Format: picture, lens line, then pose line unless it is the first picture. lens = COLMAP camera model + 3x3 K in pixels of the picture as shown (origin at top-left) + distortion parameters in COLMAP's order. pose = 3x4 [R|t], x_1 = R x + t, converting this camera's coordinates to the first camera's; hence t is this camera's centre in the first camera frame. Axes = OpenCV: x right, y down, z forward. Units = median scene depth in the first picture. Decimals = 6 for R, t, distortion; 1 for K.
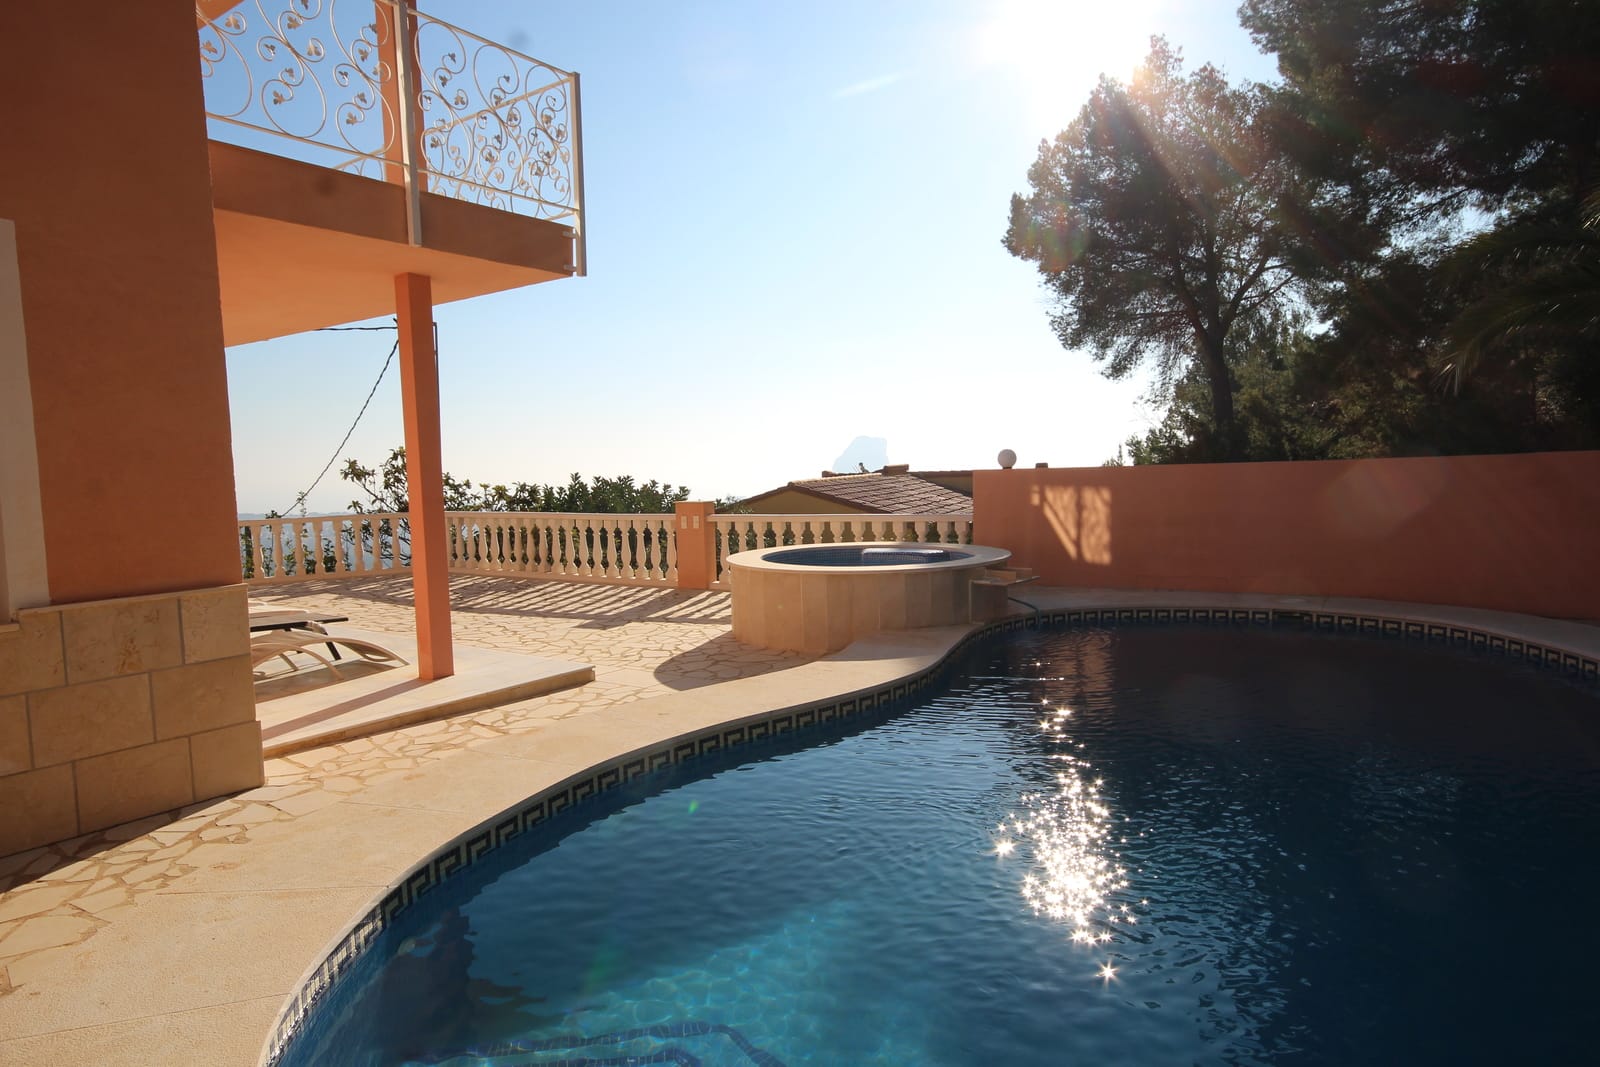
lens RADIAL K [[919.5, 0, 807.5], [0, 919.5, 533.1], [0, 0, 1]] dist [0.003801, 0.000732]
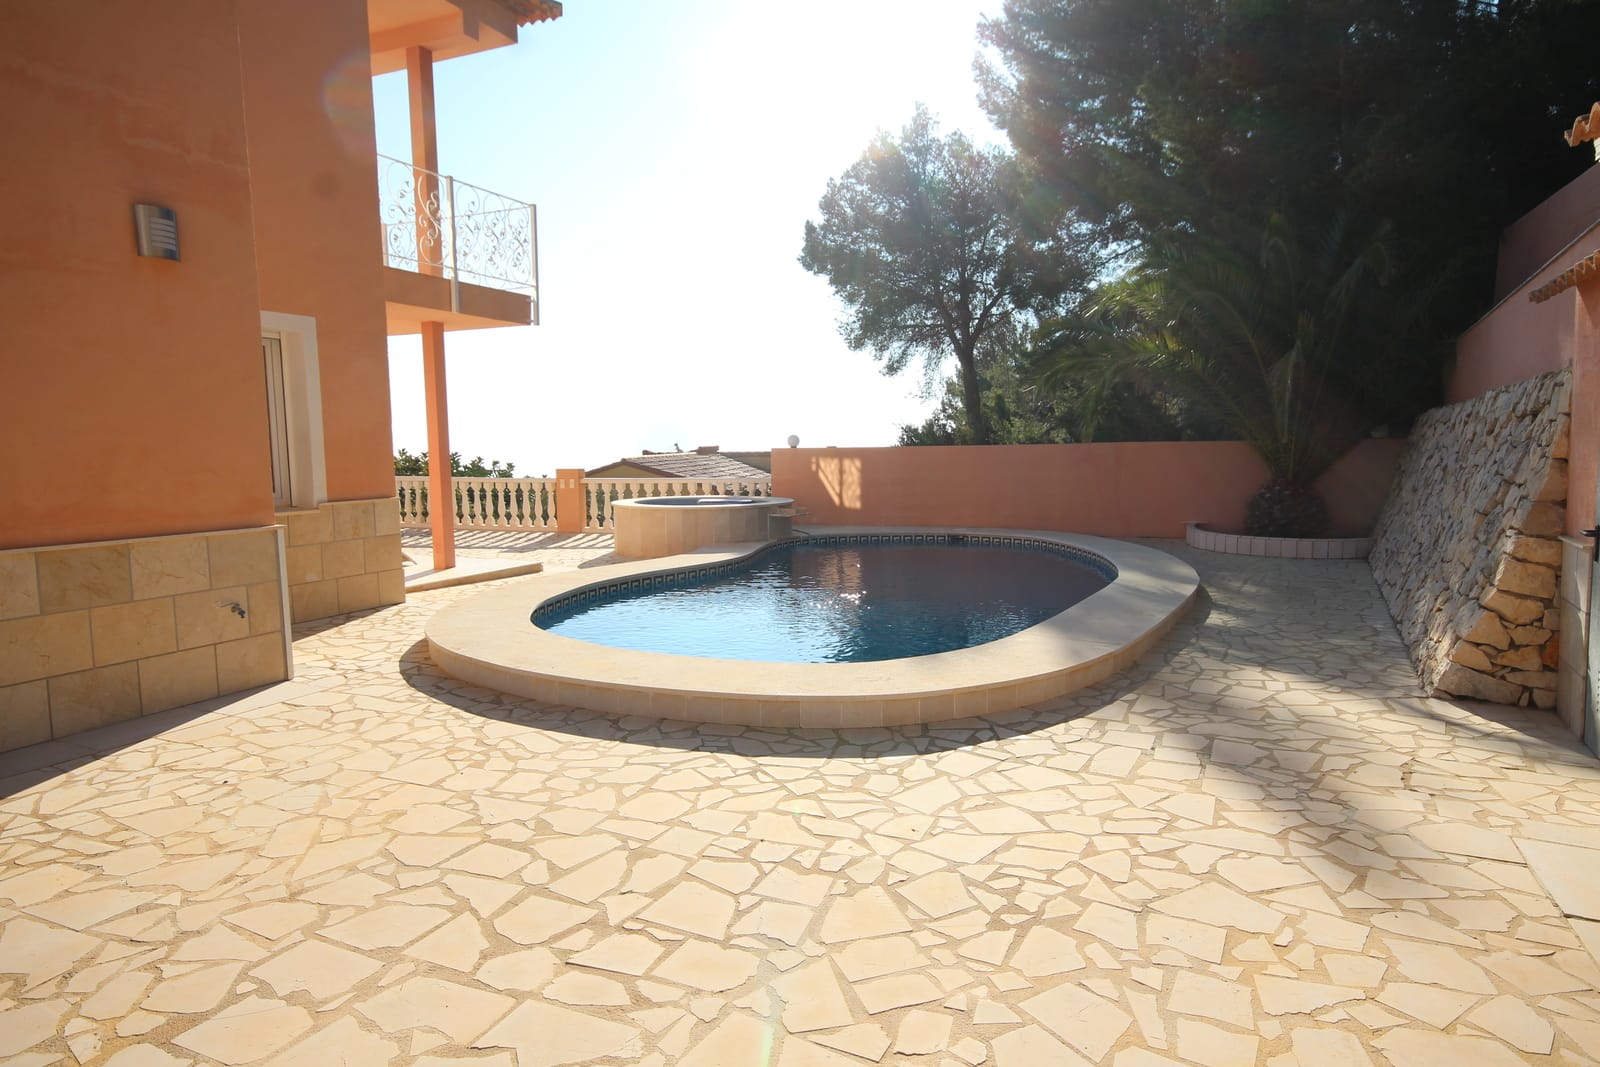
lens RADIAL K [[919.5, 0, 807.5], [0, 919.5, 533.1], [0, 0, 1]] dist [0.003801, 0.000732]
pose [[0.977651, -0.003618, 0.210205, -0.061857], [-0.000382, 0.999820, 0.018987, 0.033167], [-0.210236, -0.018643, 0.977473, -0.384337]]
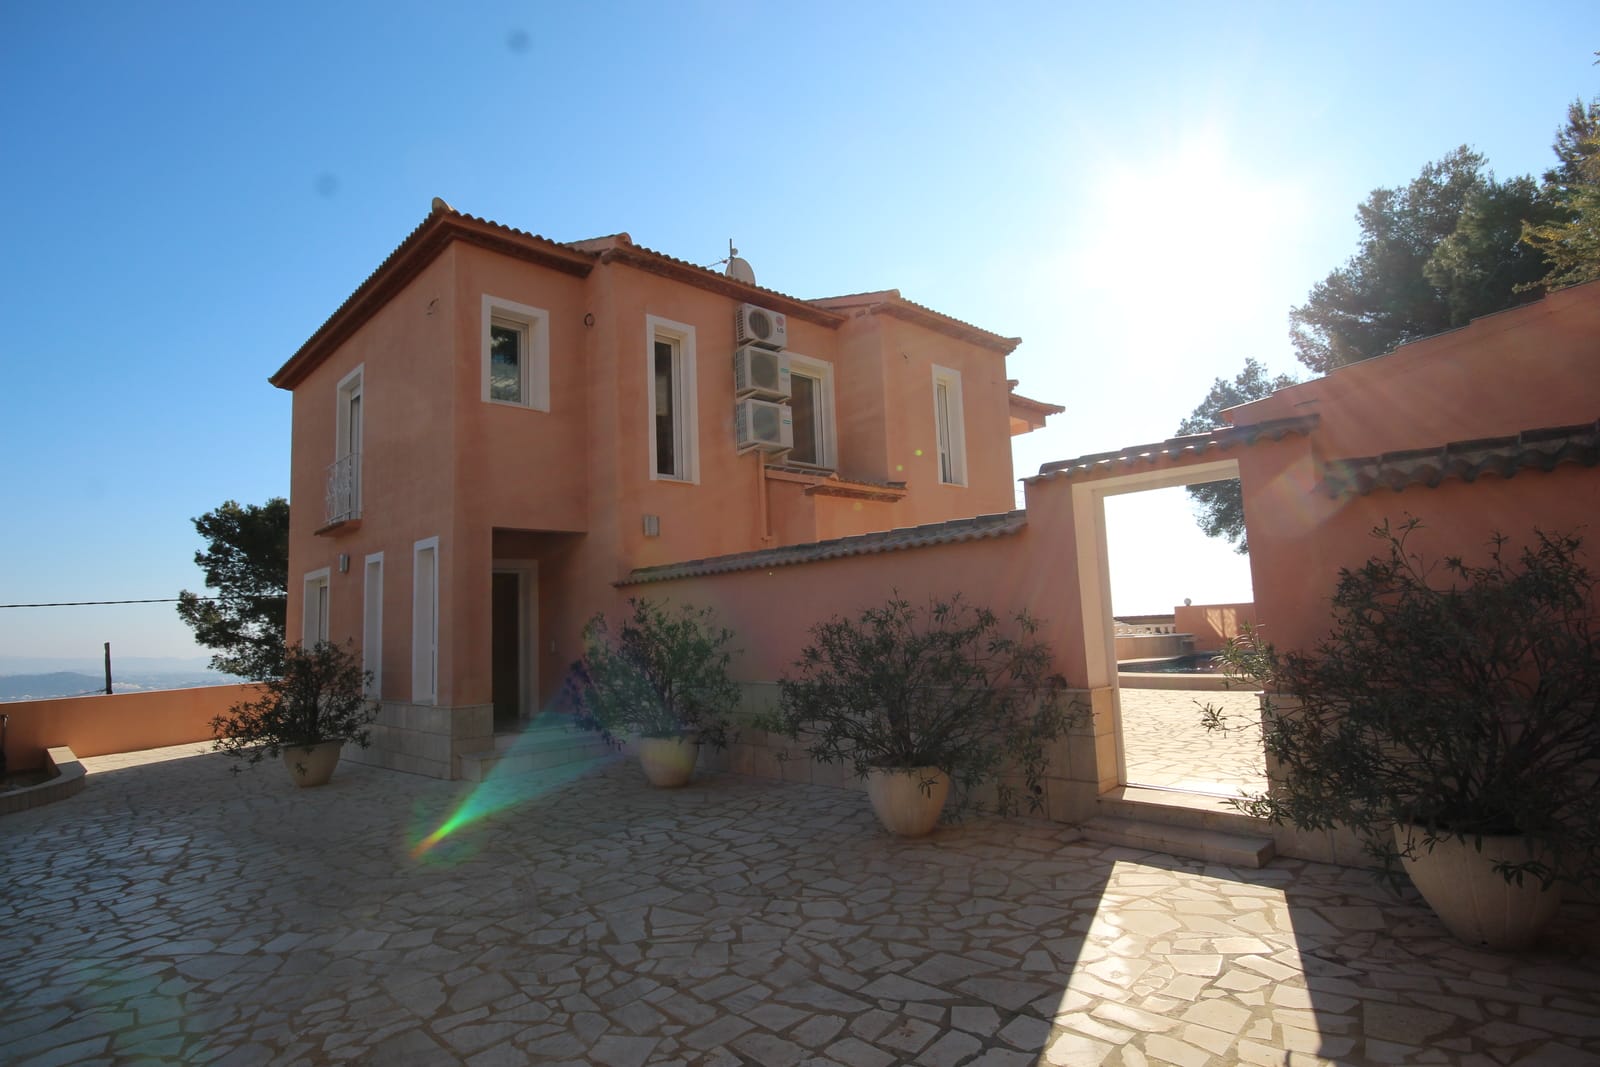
lens RADIAL K [[840.6, 0, 800.0], [0, 840.6, 533.5], [0, 0, 1]] dist [0.010625, 0.000588]
pose [[0.983262, -0.034266, -0.178945, -0.355246], [0.000181, 0.982339, -0.187108, 0.151050], [0.182196, 0.183944, 0.965903, -1.249724]]
